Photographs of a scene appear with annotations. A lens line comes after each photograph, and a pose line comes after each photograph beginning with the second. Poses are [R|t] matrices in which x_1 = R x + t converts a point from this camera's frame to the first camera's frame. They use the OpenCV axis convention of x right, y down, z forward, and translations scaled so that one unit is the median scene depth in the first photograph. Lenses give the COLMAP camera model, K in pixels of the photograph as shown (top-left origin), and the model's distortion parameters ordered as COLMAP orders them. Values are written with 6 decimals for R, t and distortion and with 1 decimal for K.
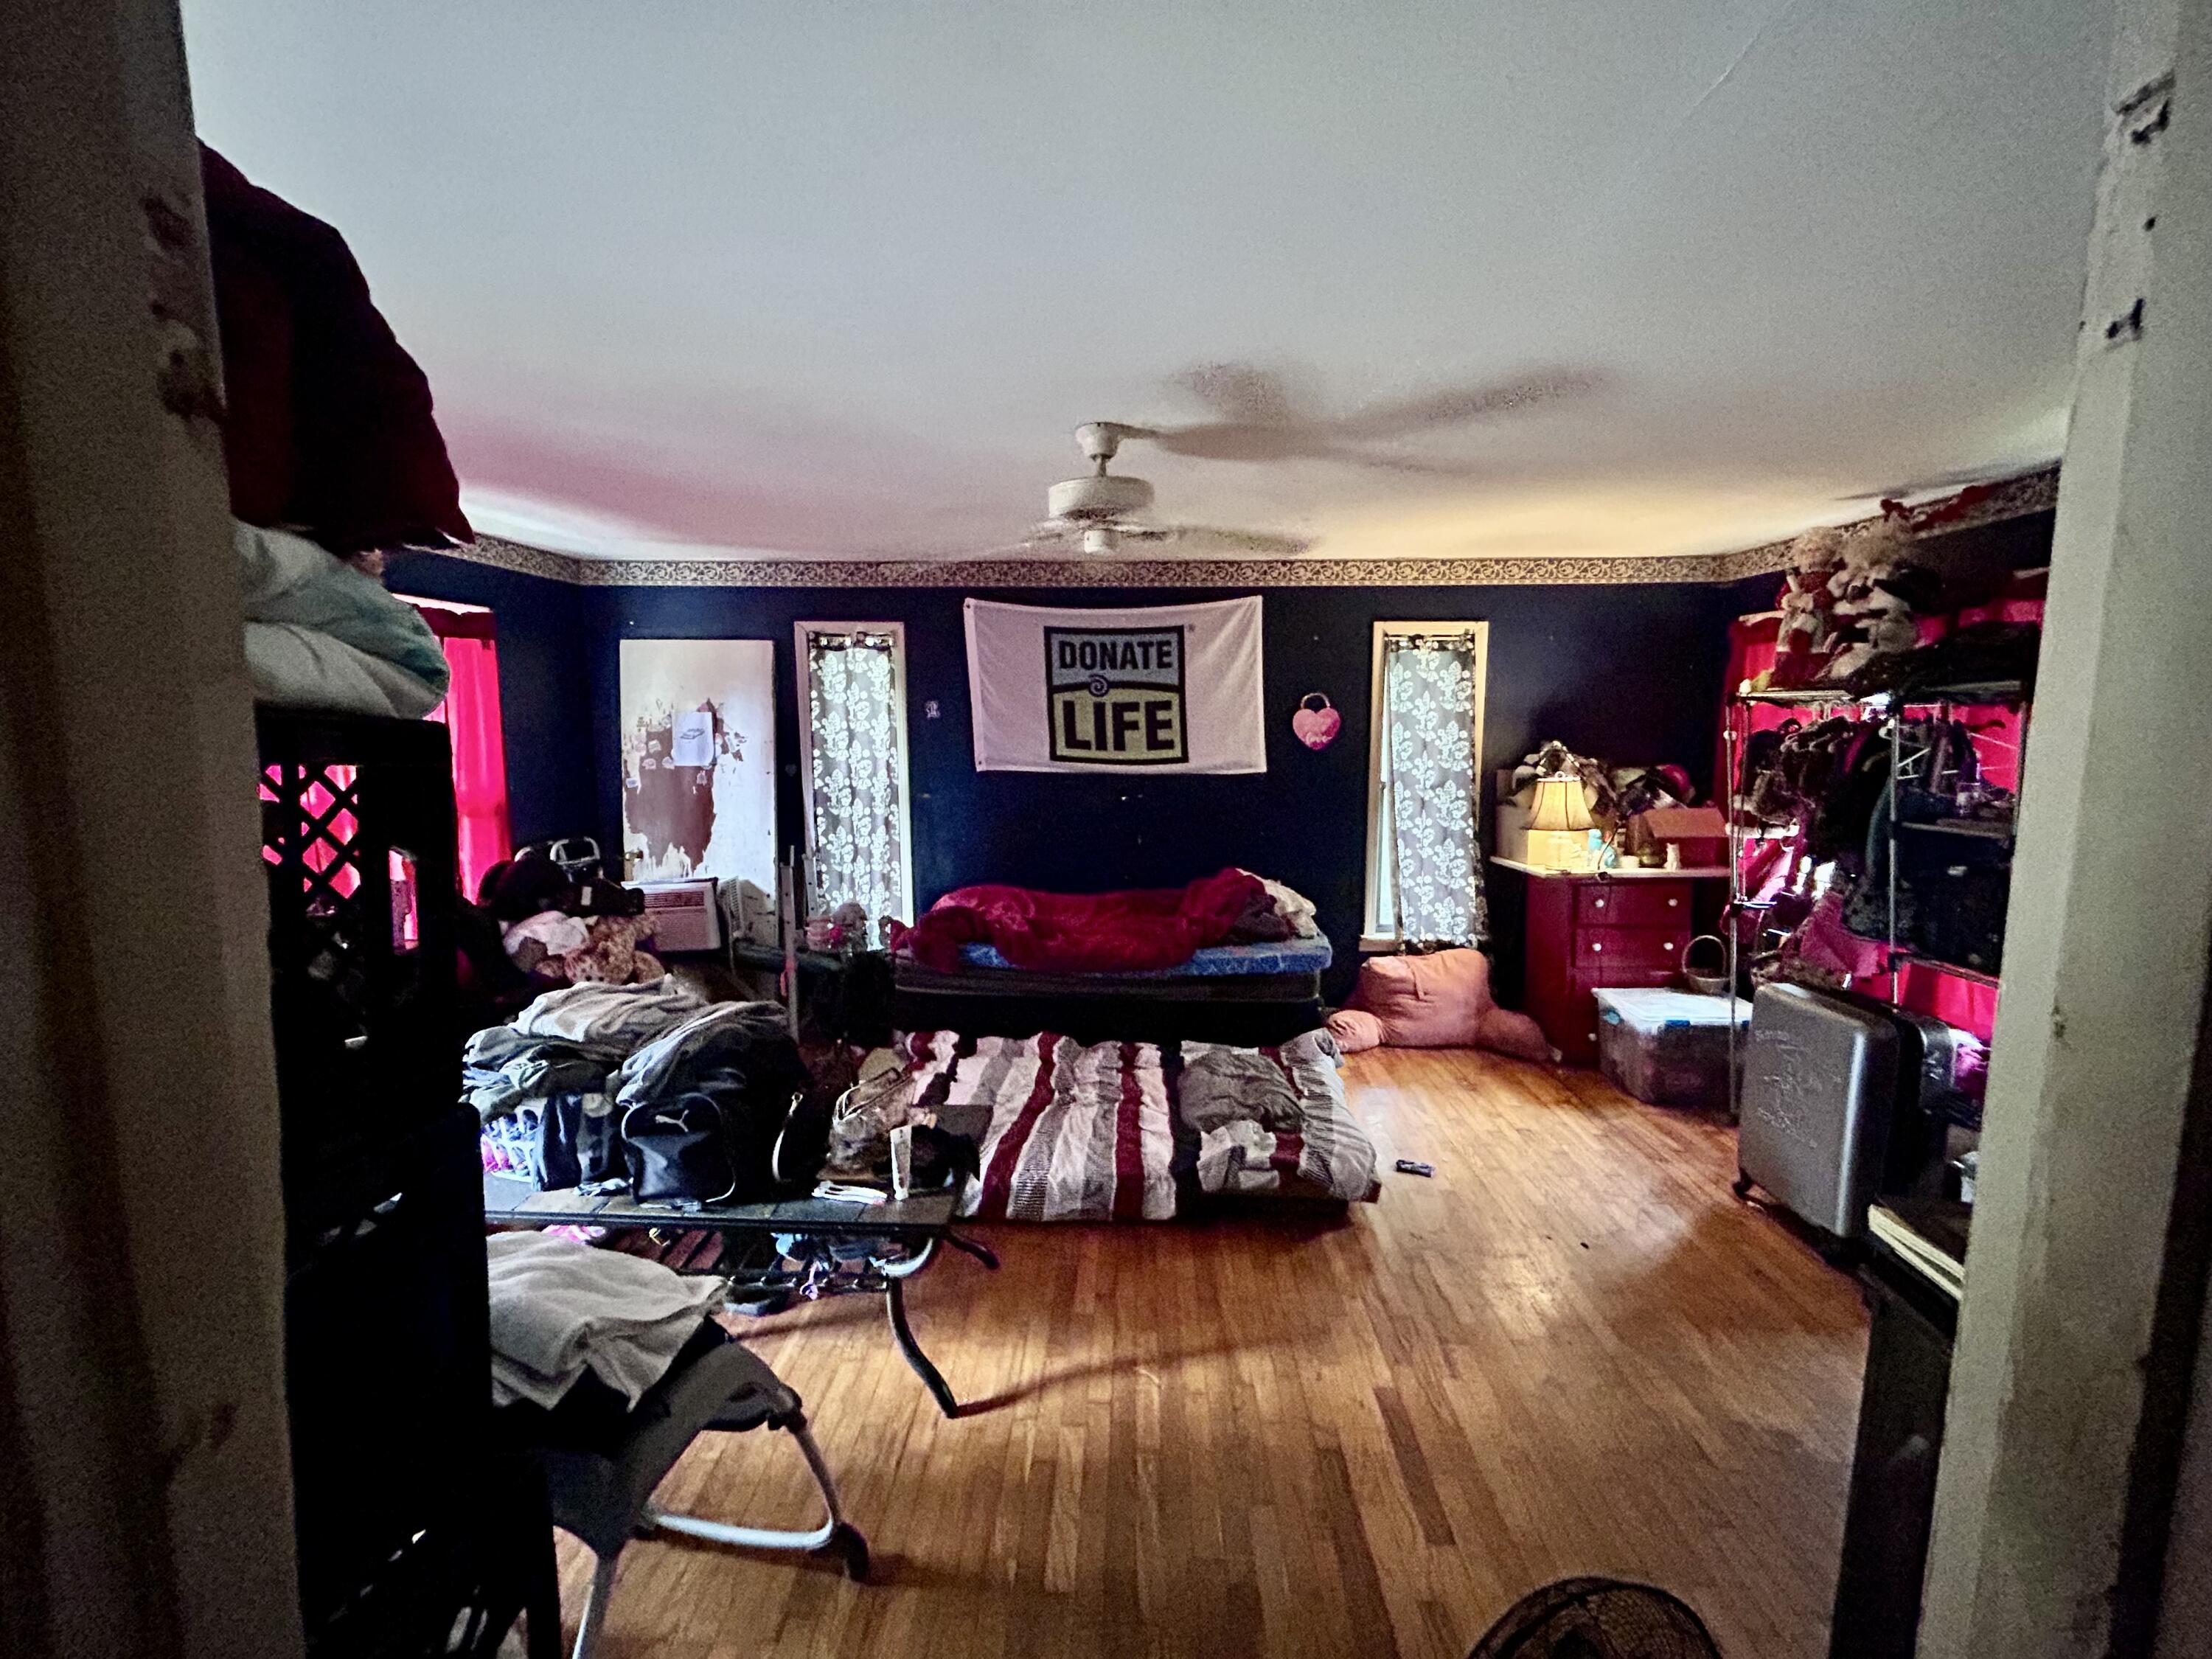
lens RADIAL K [[898.4, 0, 1100.5], [0, 898.4, 819.8], [0, 0, 1]] dist [-0.002995, 0.001170]
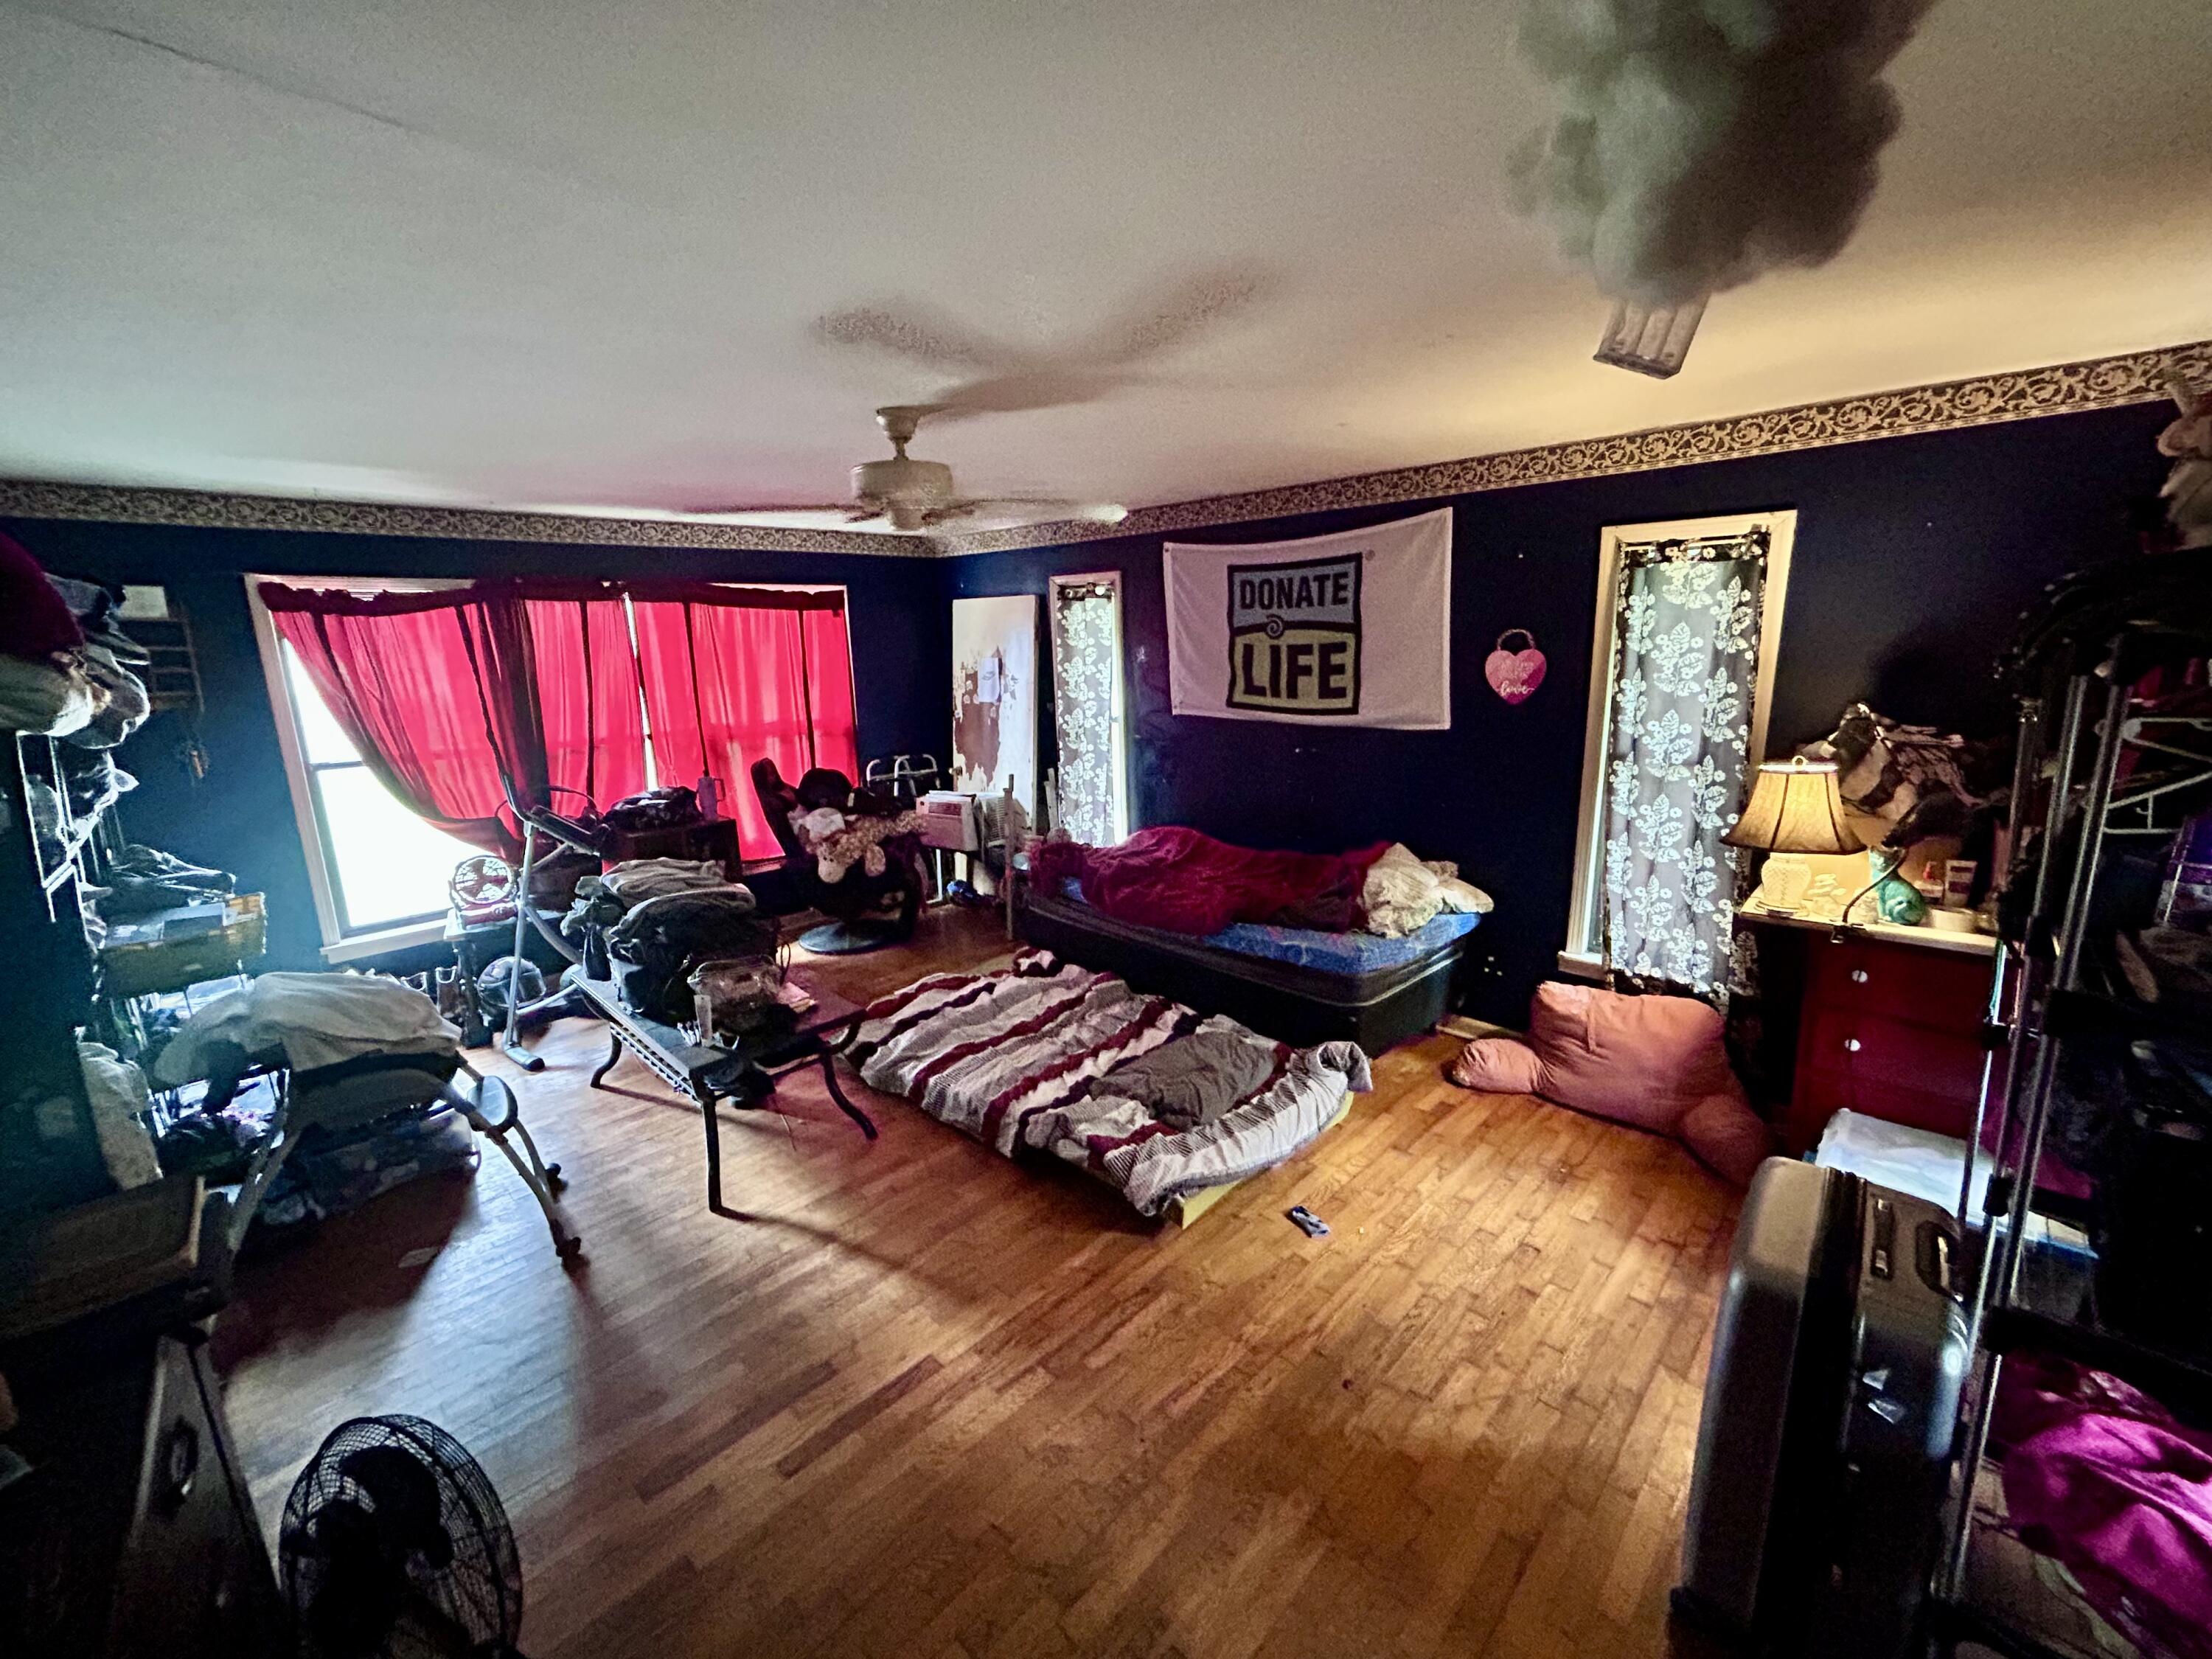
lens RADIAL K [[898.4, 0, 1105.6], [0, 898.4, 821.0], [0, 0, 1]] dist [-0.002995, 0.001170]
pose [[0.744406, 0.115215, -0.657712, 0.499571], [-0.051247, 0.991954, 0.115764, -0.049378], [0.665758, -0.052470, 0.744321, 0.187142]]
